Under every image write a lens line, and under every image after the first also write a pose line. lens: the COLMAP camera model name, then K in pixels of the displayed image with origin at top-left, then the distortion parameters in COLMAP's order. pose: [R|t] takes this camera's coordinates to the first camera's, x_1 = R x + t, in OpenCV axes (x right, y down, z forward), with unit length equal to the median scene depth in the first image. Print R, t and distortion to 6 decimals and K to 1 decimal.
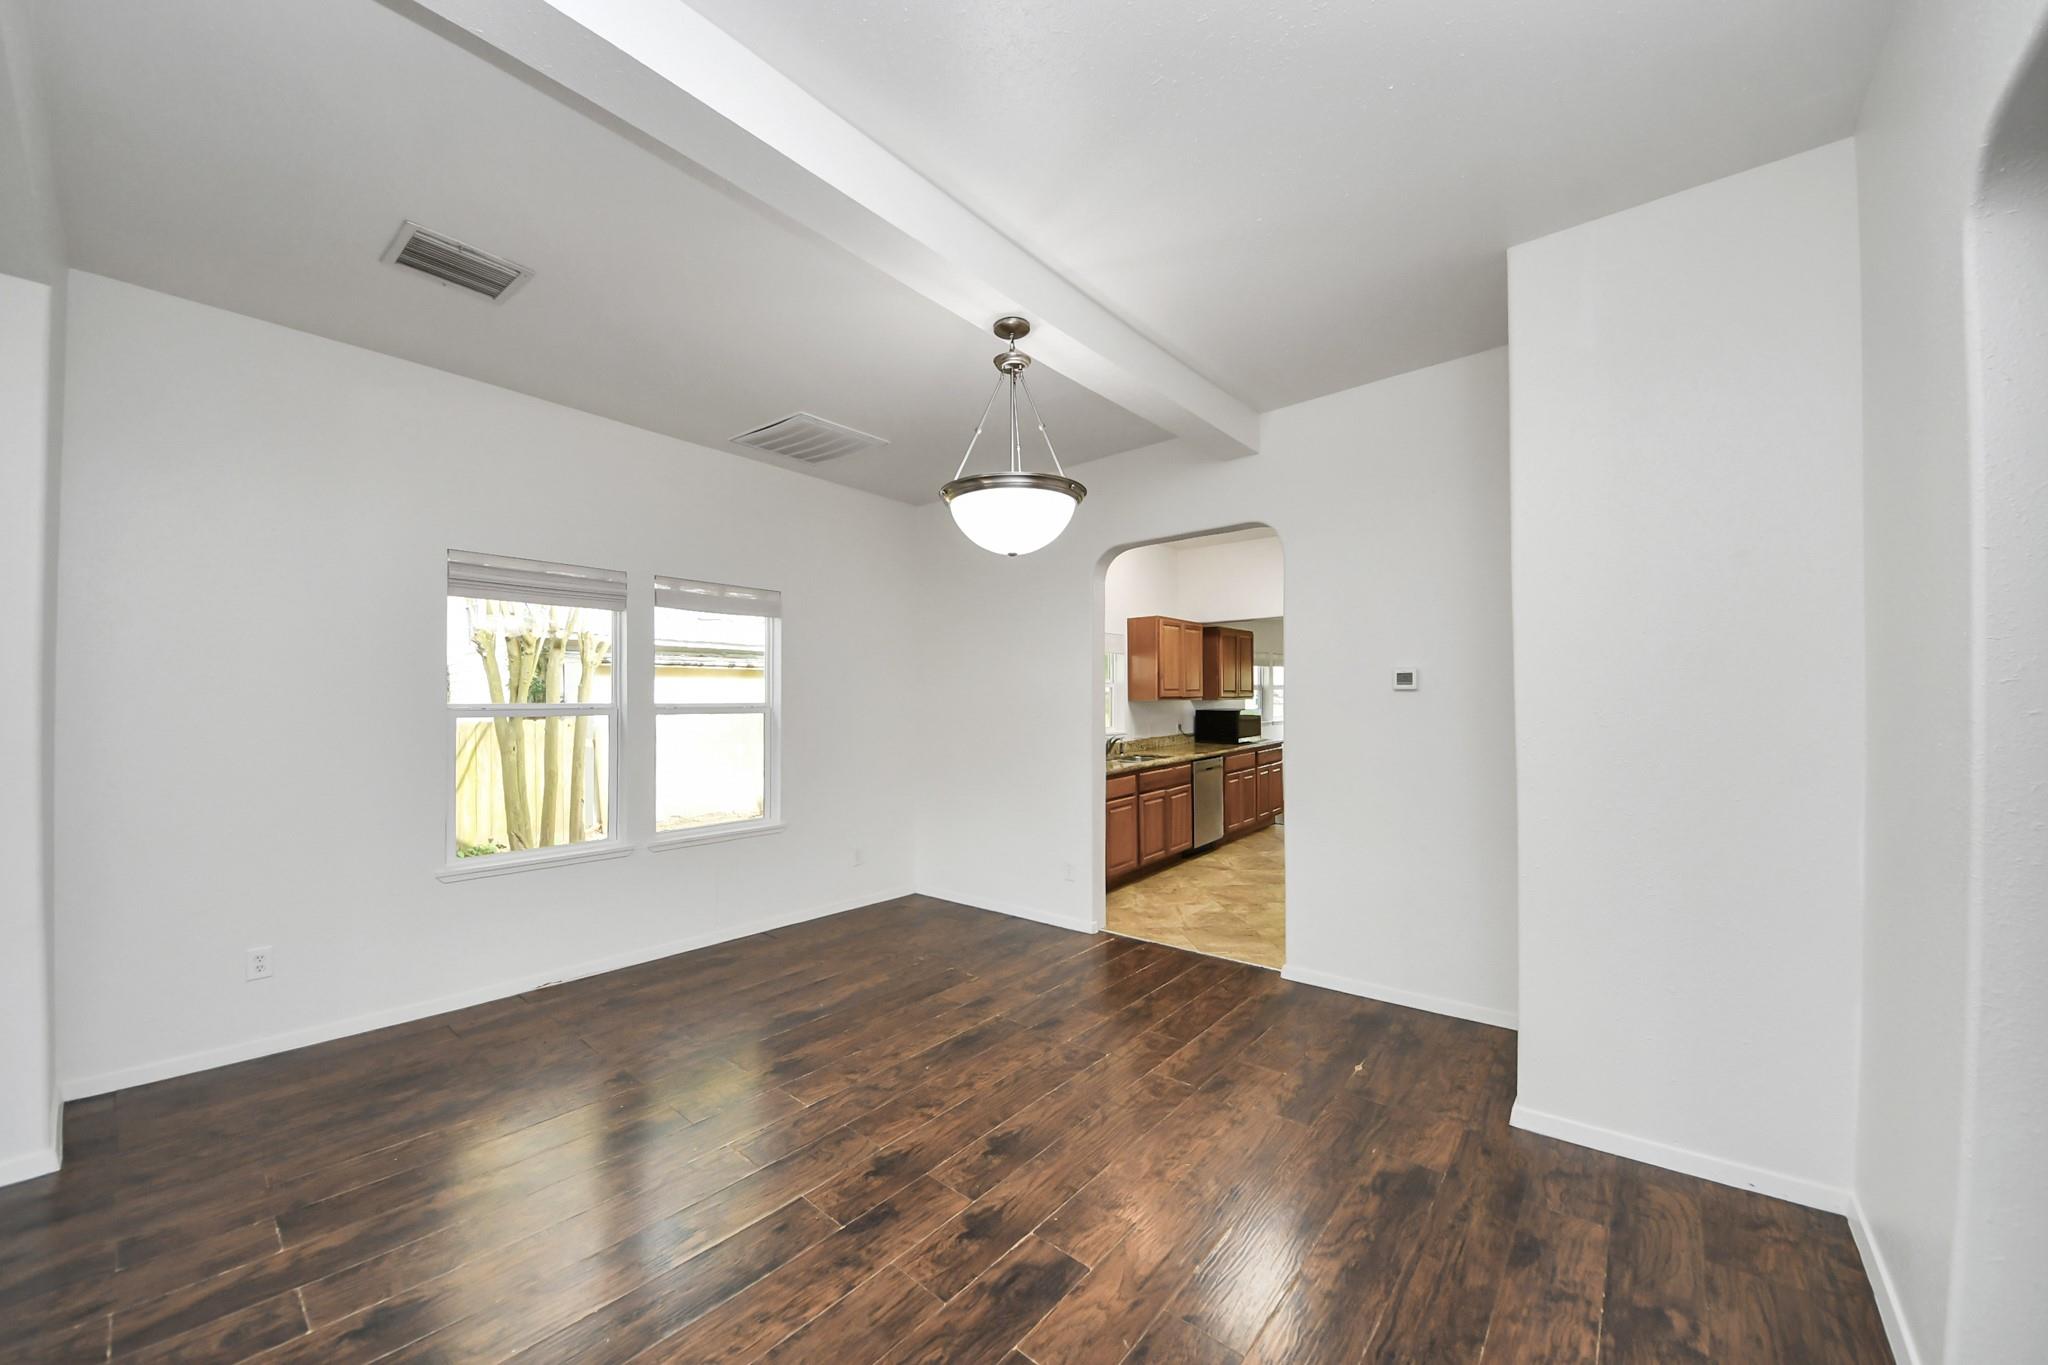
lens RADIAL K [[758.0, 0, 983.0], [0, 758.0, 688.7], [0, 0, 1]] dist [0.001321, -0.011784]
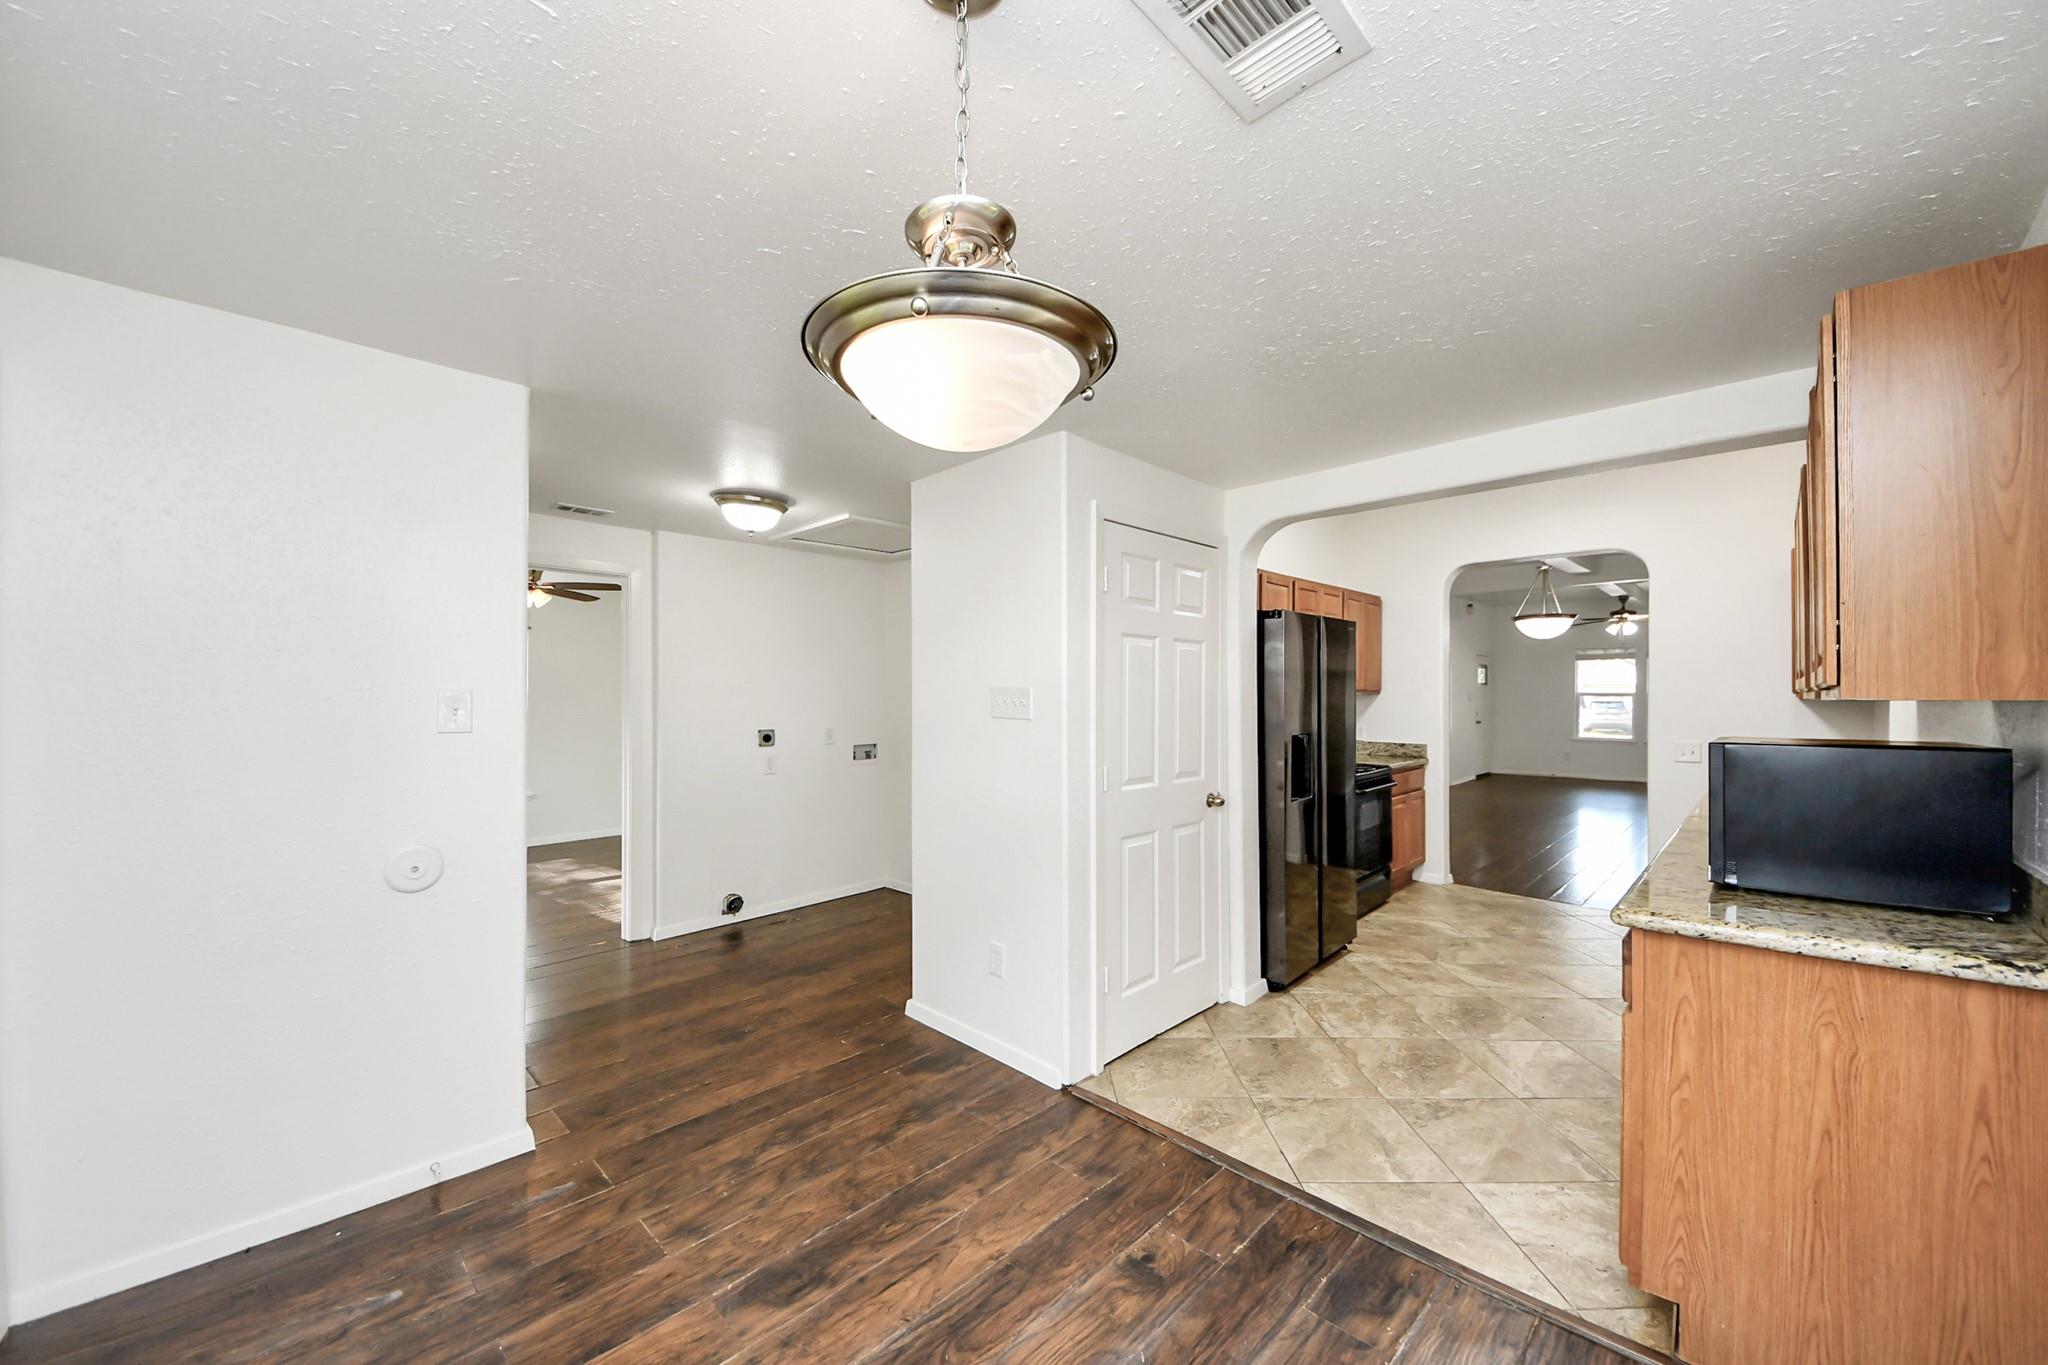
lens RADIAL K [[721.2, 0, 1038.0], [0, 721.2, 686.2], [0, 0, 1]] dist [0.001170, -0.006550]
pose [[-0.997354, -0.000252, 0.072698, 1.502059], [-0.001754, 0.999786, -0.020598, 0.048754], [-0.072677, -0.020671, -0.997141, 3.382910]]
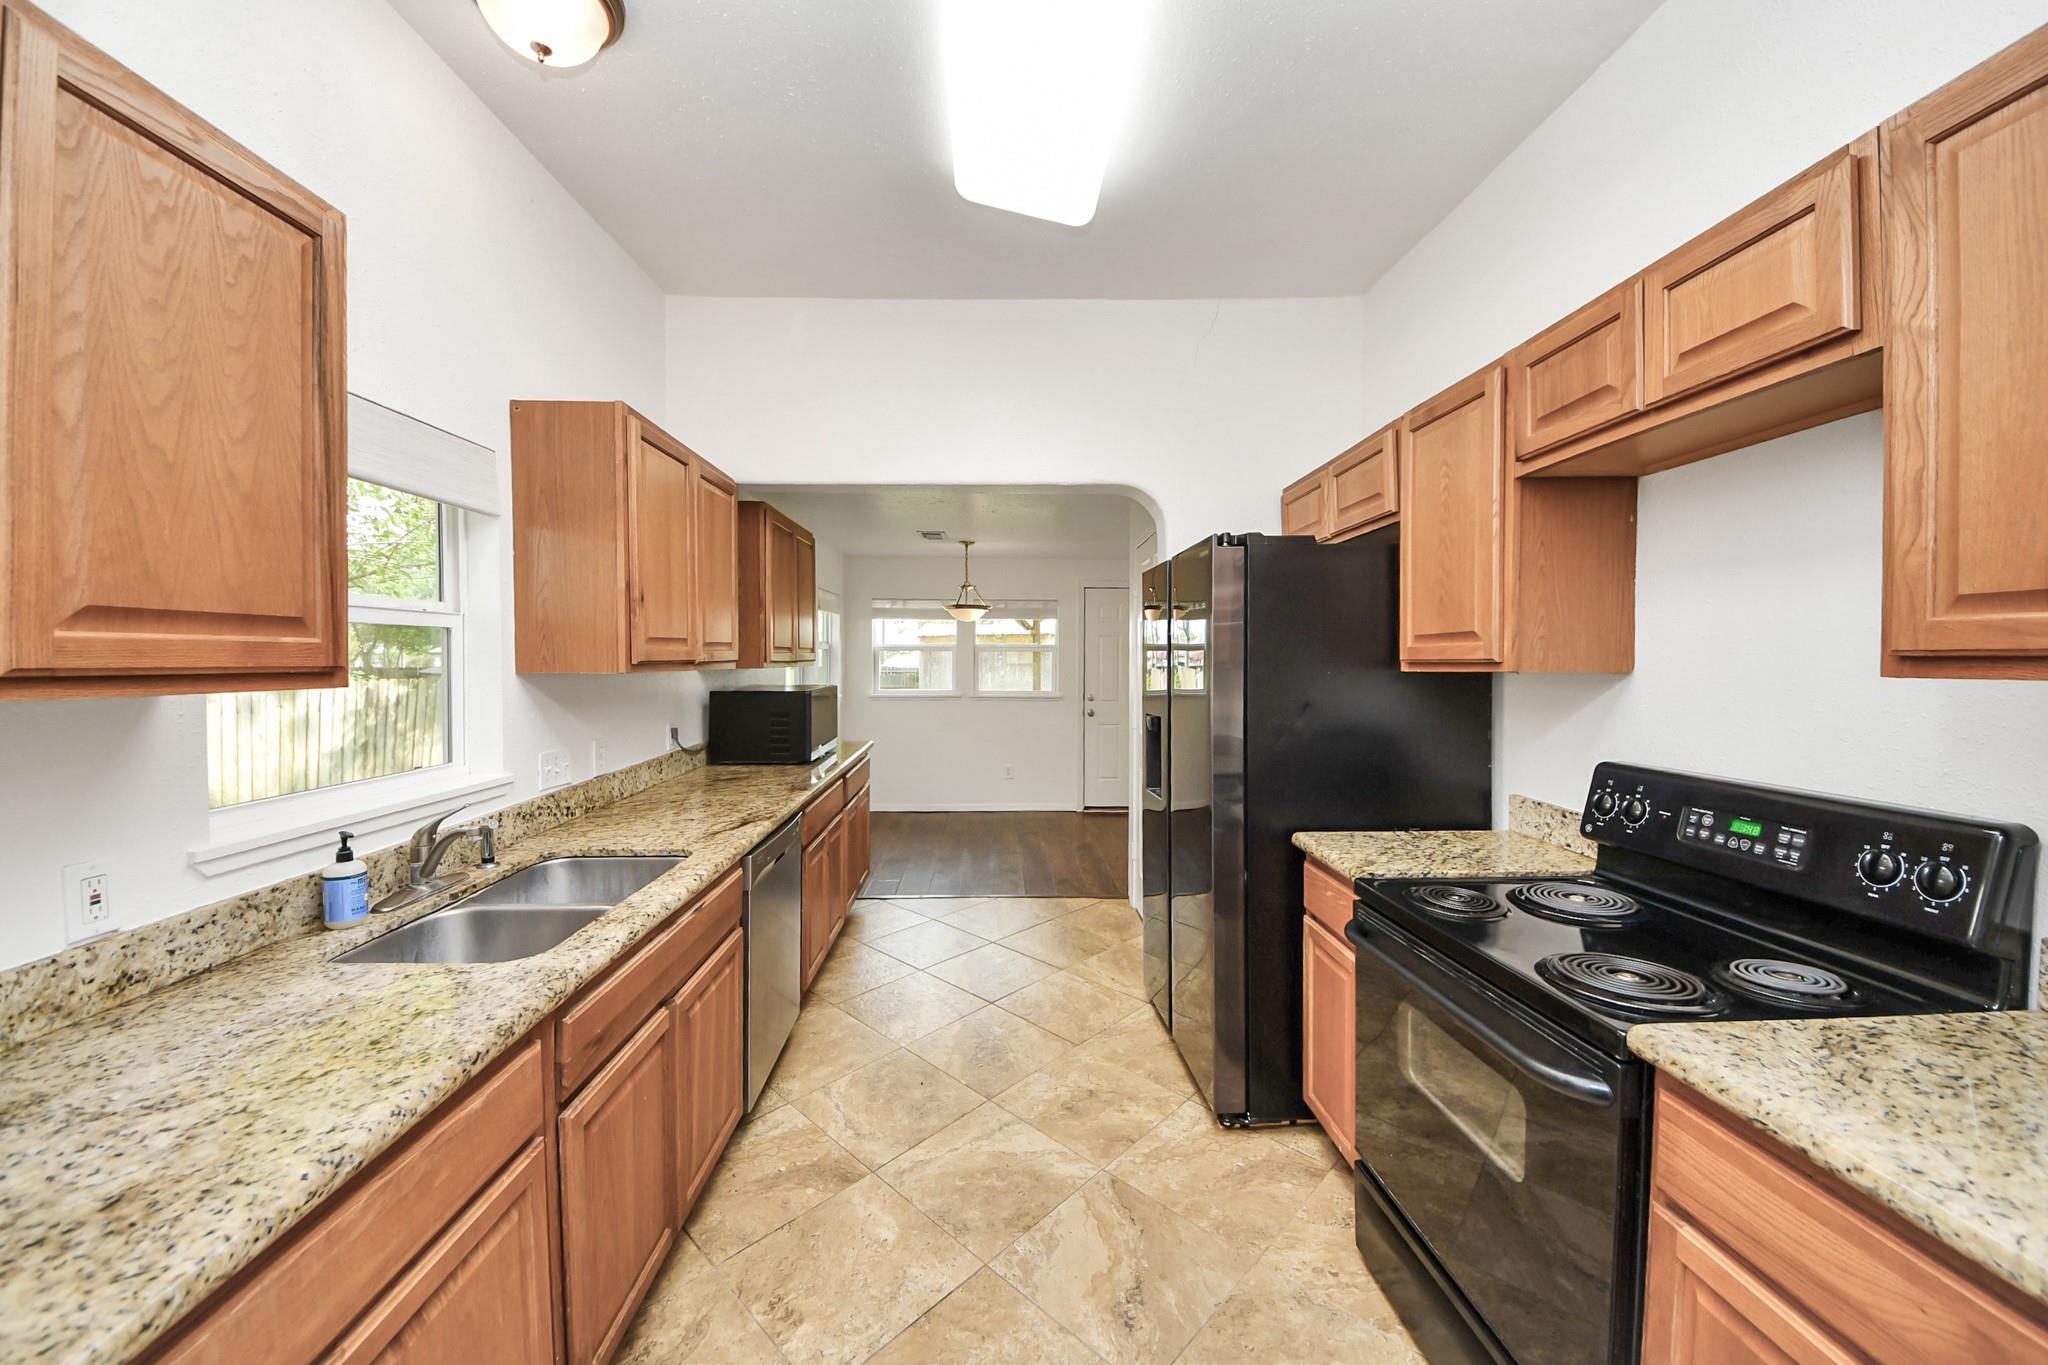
lens RADIAL K [[758.0, 0, 983.0], [0, 758.0, 688.7], [0, 0, 1]] dist [0.001321, -0.011784]
pose [[0.762172, -0.022883, 0.646970, 0.330599], [-0.006171, 0.999073, 0.042606, 0.020387], [-0.647345, -0.036465, 0.761324, 1.562429]]
